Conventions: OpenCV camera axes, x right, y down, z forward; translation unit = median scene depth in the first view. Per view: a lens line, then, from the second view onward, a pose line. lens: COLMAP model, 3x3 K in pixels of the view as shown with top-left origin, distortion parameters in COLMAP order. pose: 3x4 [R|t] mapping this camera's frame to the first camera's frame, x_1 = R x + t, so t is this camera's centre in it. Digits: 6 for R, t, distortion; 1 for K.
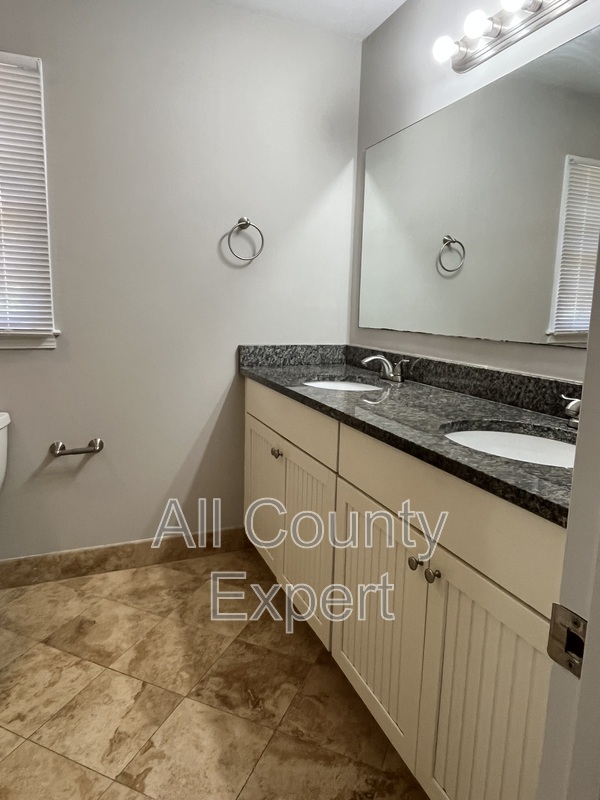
lens RADIAL K [[509.6, 0, 296.2], [0, 509.6, 393.4], [0, 0, 1]] dist [-0.004128, 0.003460]
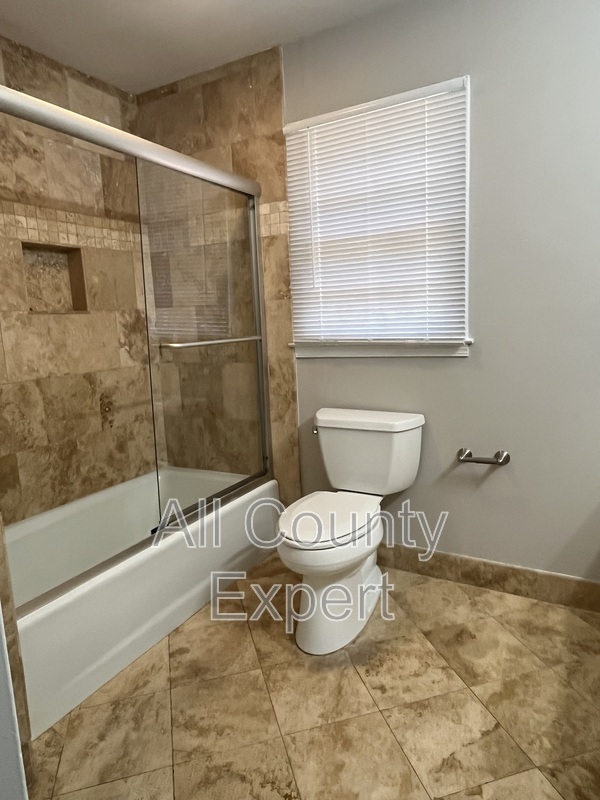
lens RADIAL K [[509.6, 0, 296.4], [0, 509.6, 398.3], [0, 0, 1]] dist [-0.004128, 0.003460]
pose [[0.621183, 0.074893, -0.780079, 0.124498], [-0.080309, 0.996266, 0.031698, -0.010891], [0.779540, 0.042958, 0.624878, 0.106259]]
